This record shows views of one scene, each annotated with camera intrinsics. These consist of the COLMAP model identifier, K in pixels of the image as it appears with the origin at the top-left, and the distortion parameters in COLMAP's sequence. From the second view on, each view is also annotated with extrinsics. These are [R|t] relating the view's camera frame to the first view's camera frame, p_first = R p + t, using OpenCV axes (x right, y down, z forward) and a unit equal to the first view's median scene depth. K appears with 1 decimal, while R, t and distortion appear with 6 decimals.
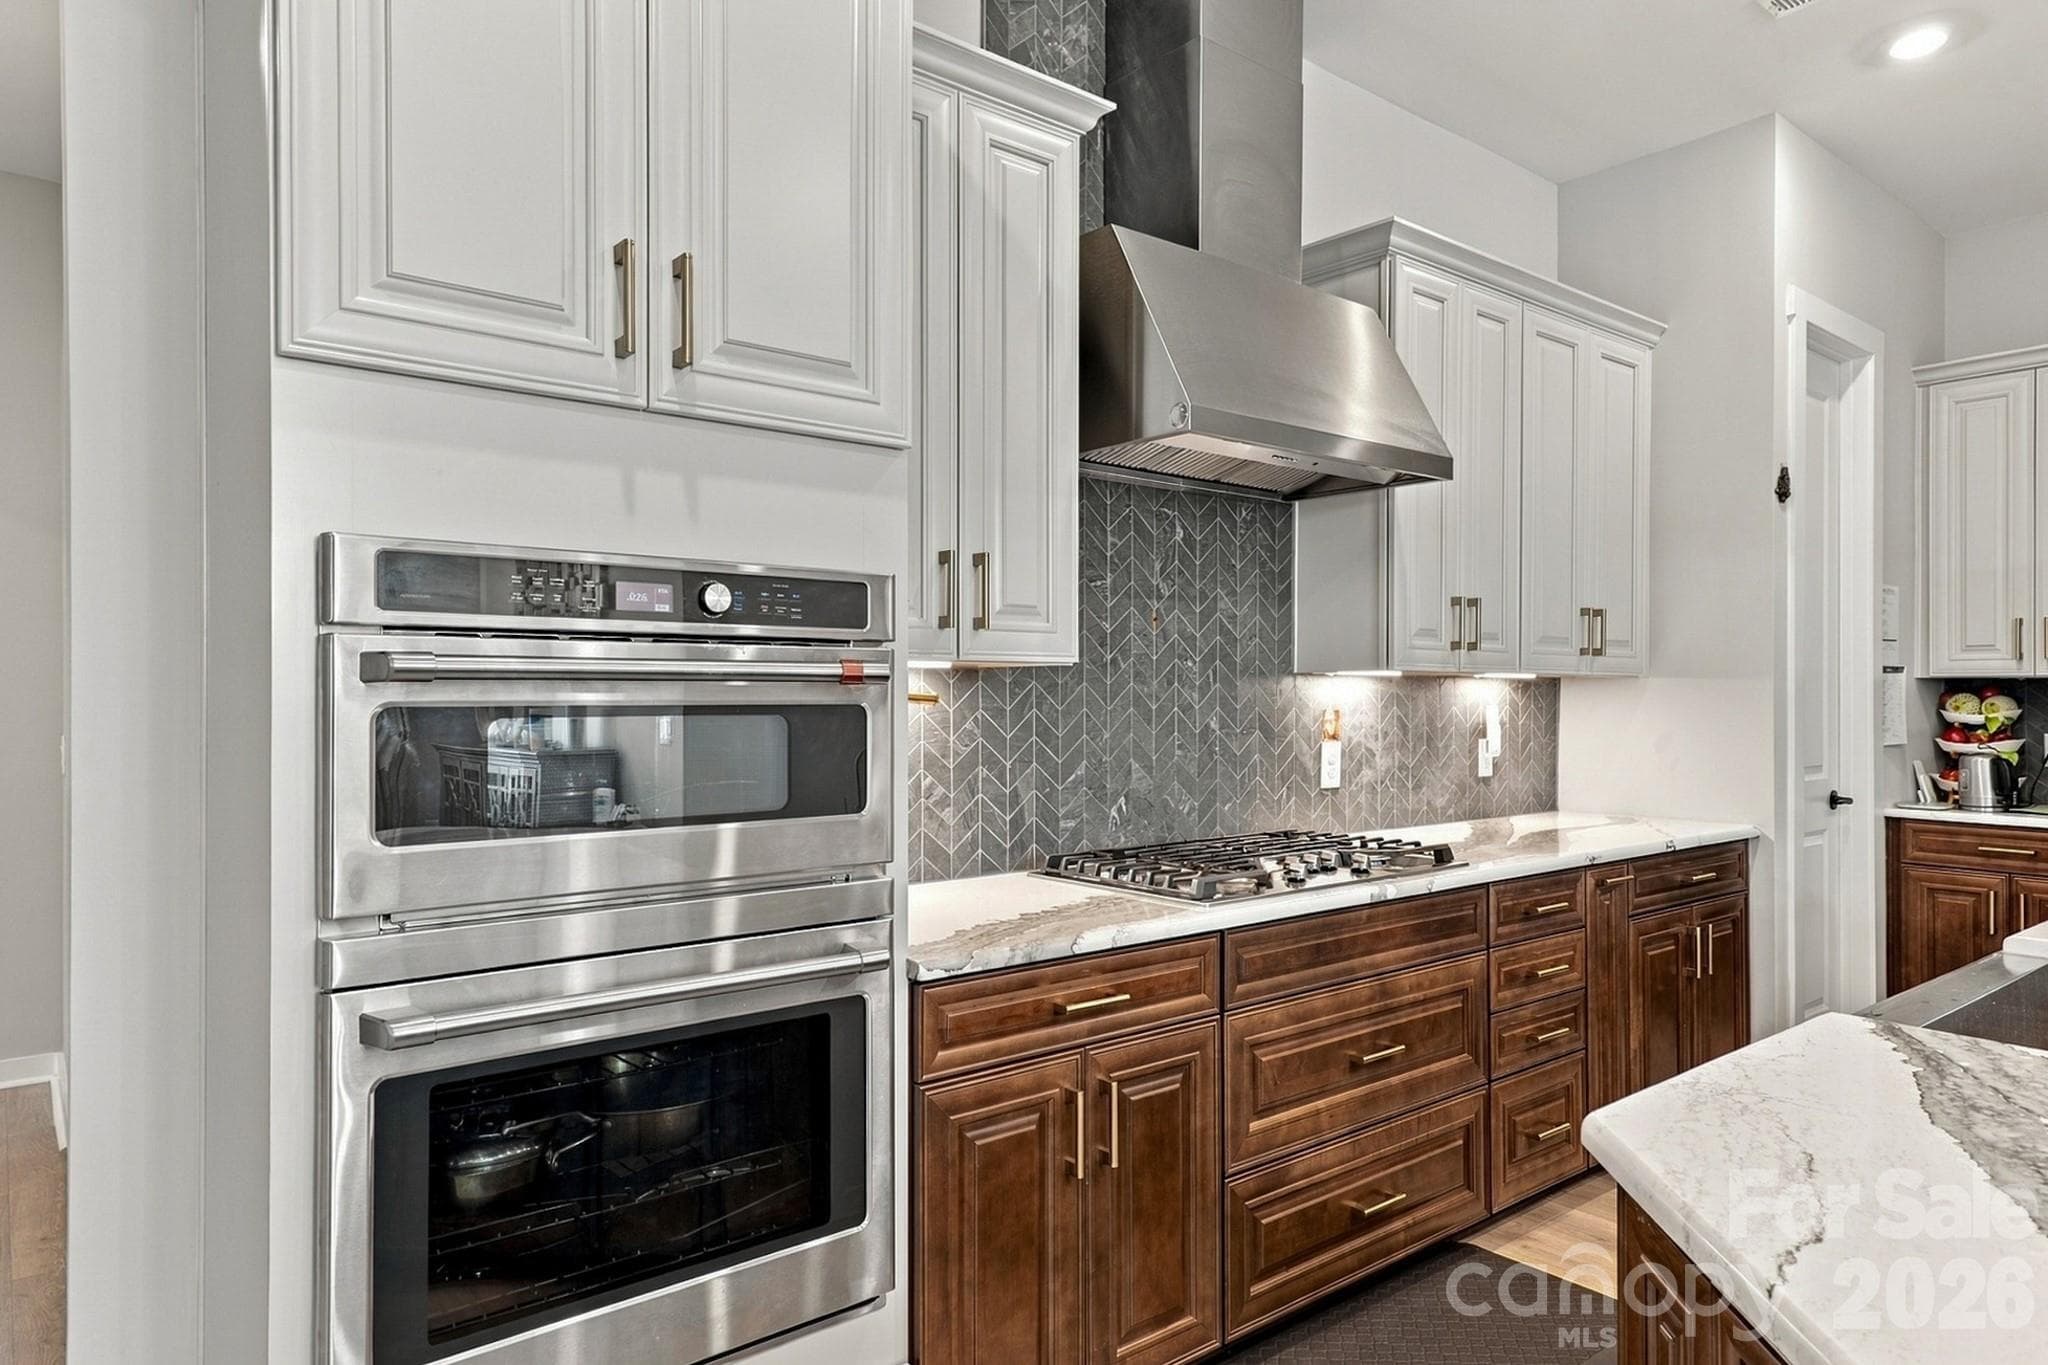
lens RADIAL K [[1242.5, 0, 1014.4], [0, 1242.5, 691.2], [0, 0, 1]] dist [0.018148, -0.000386]
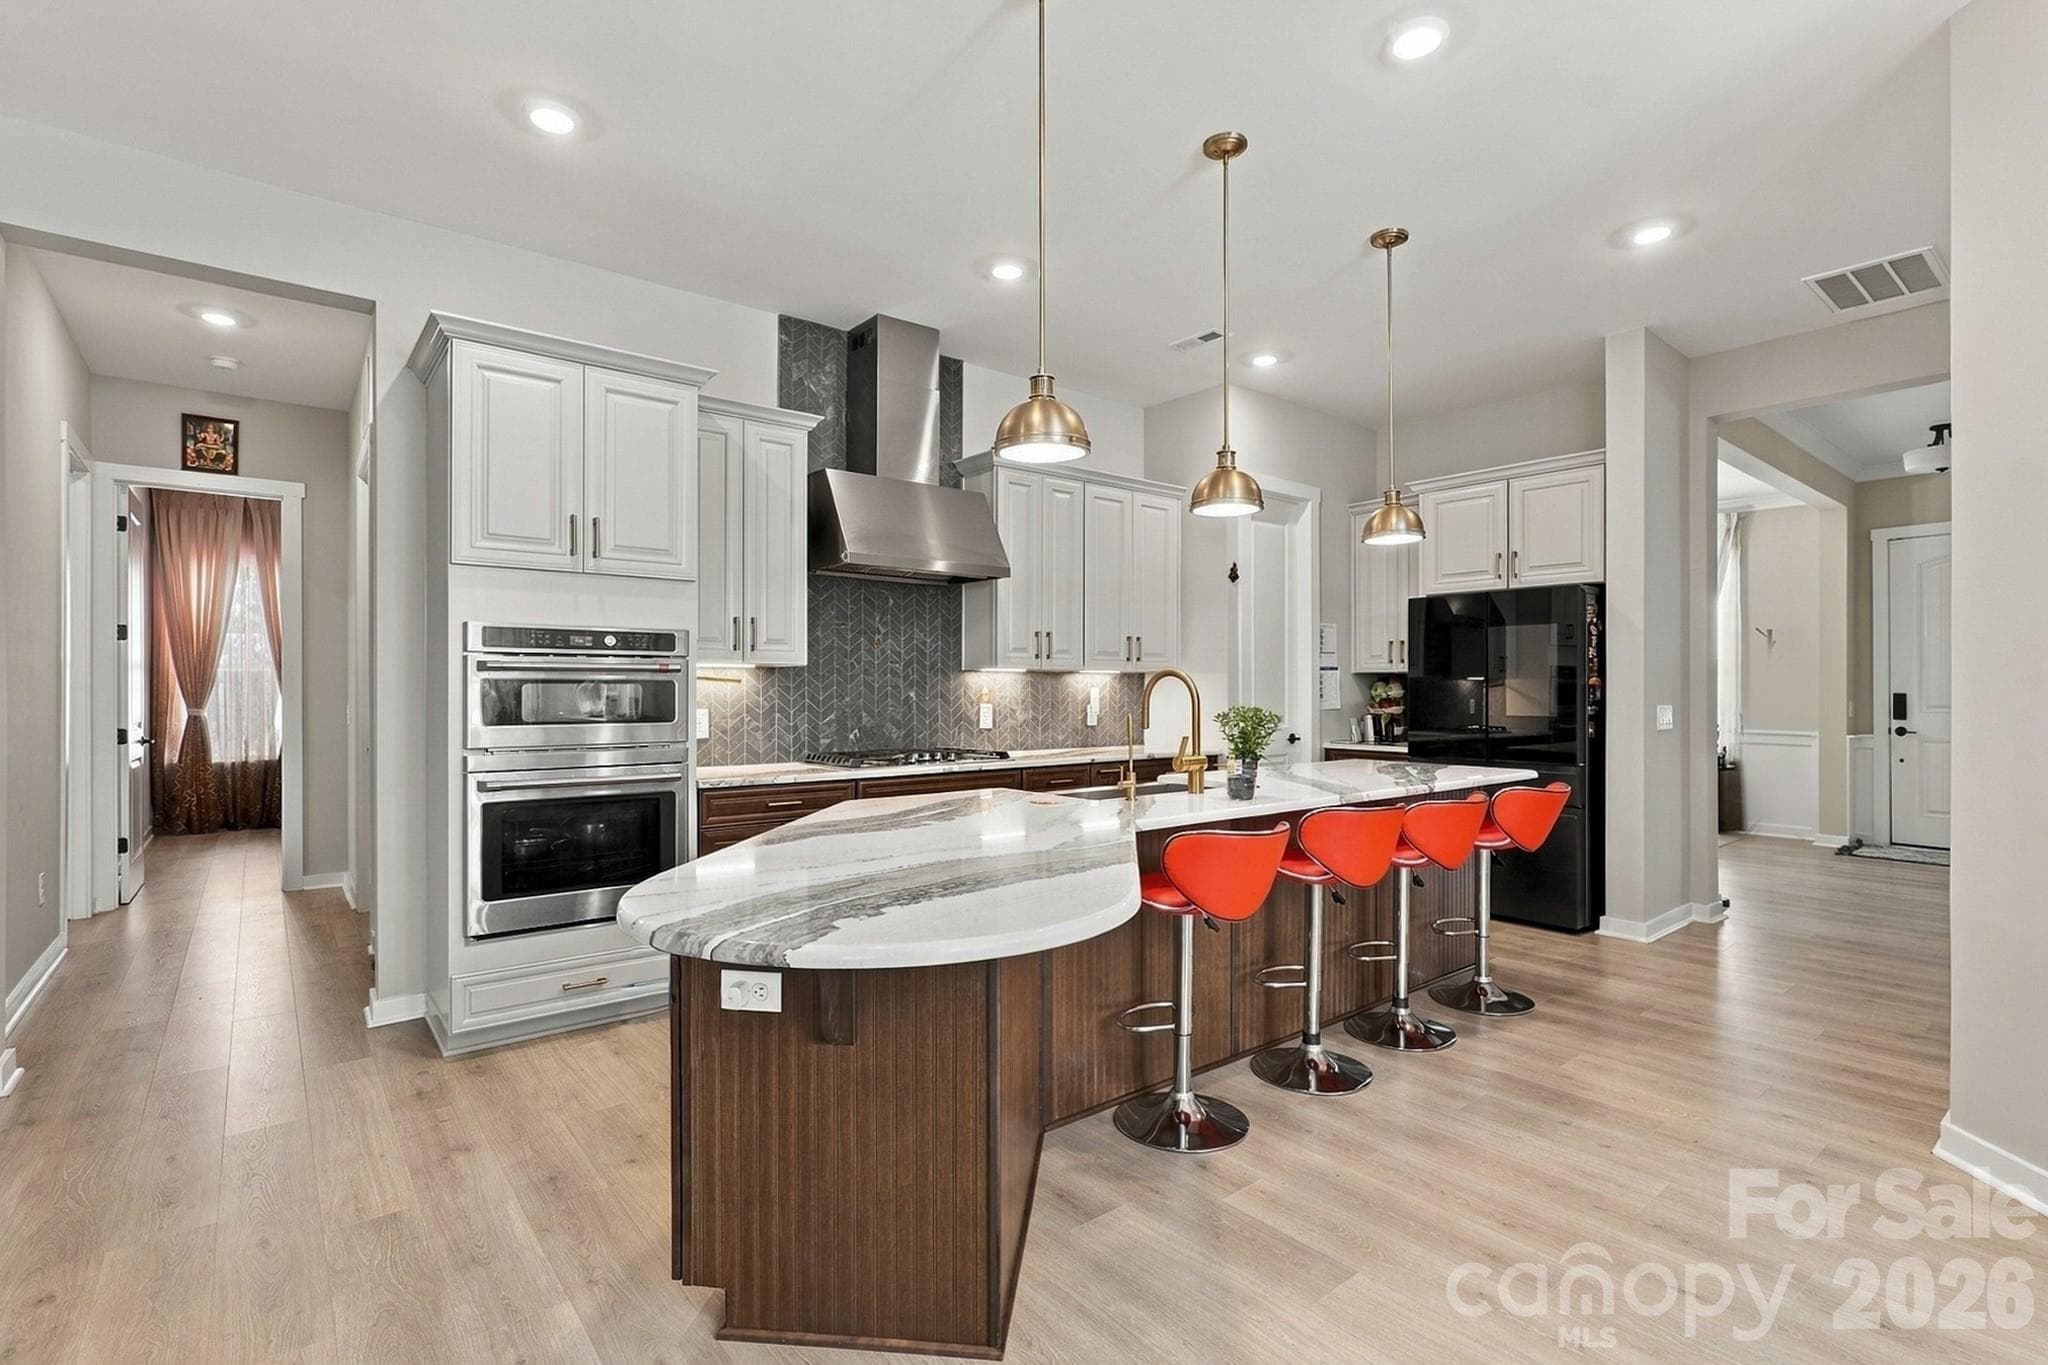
lens RADIAL K [[956.7, 0, 1023.8], [0, 956.7, 690.2], [0, 0, 1]] dist [-0.003376, -0.000025]
pose [[0.999987, -0.000968, -0.005096, 0.358922], [0.000975, 0.999999, 0.001350, 0.016736], [0.005094, -0.001355, 0.999986, -0.578205]]
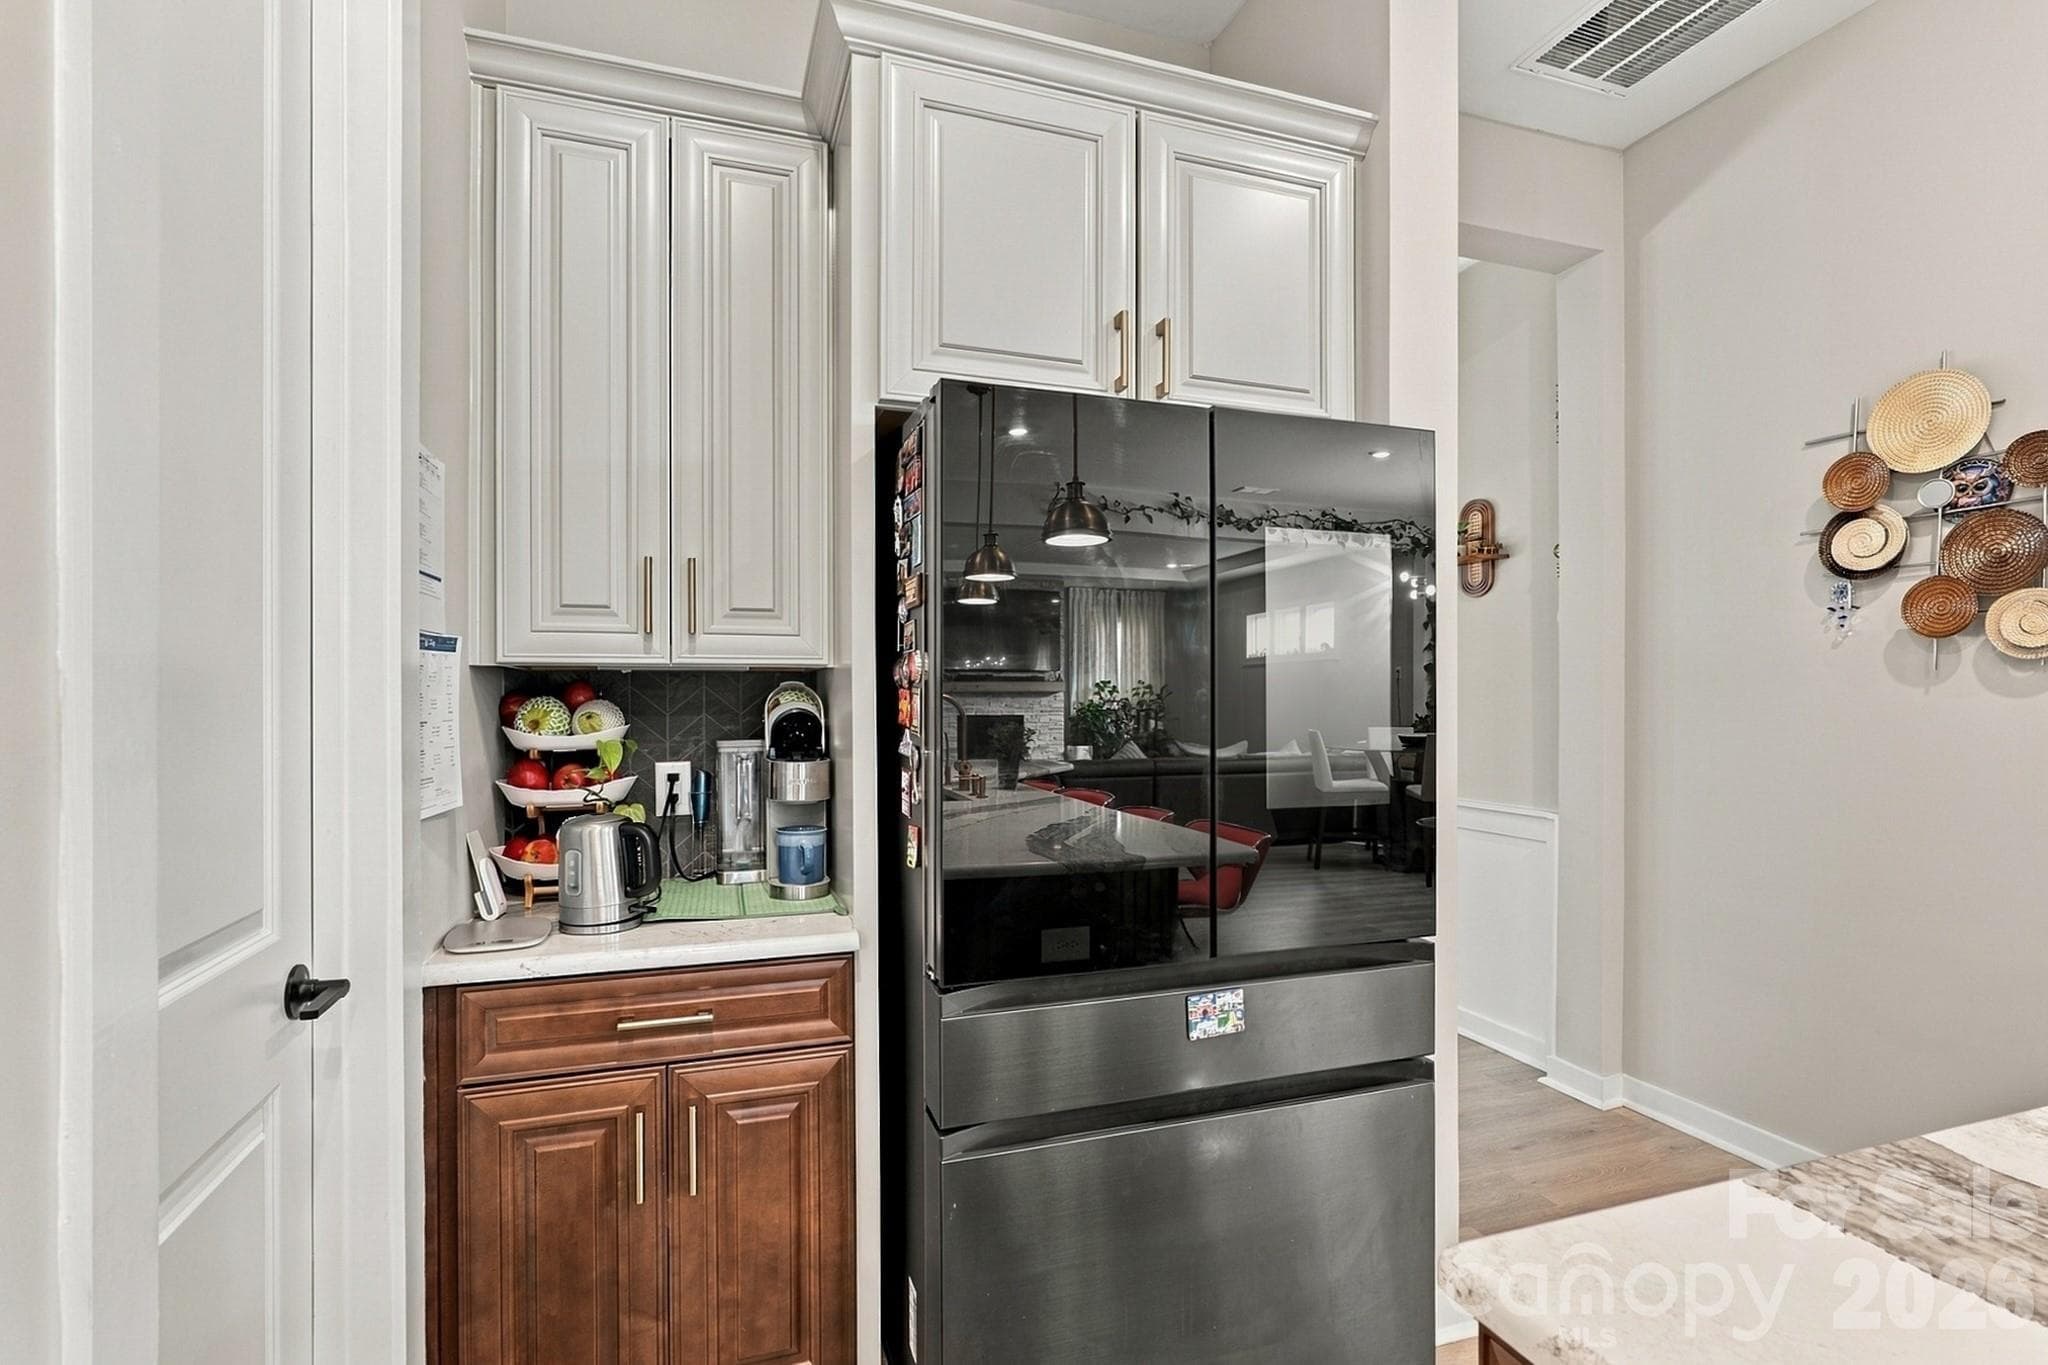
lens RADIAL K [[956.7, 0, 1023.8], [0, 956.7, 690.2], [0, 0, 1]] dist [-0.003376, -0.000025]
pose [[0.336585, 0.002860, 0.941649, 0.634531], [0.002242, 0.999990, -0.003838, 0.001415], [-0.941650, 0.003403, 0.336575, 0.968666]]
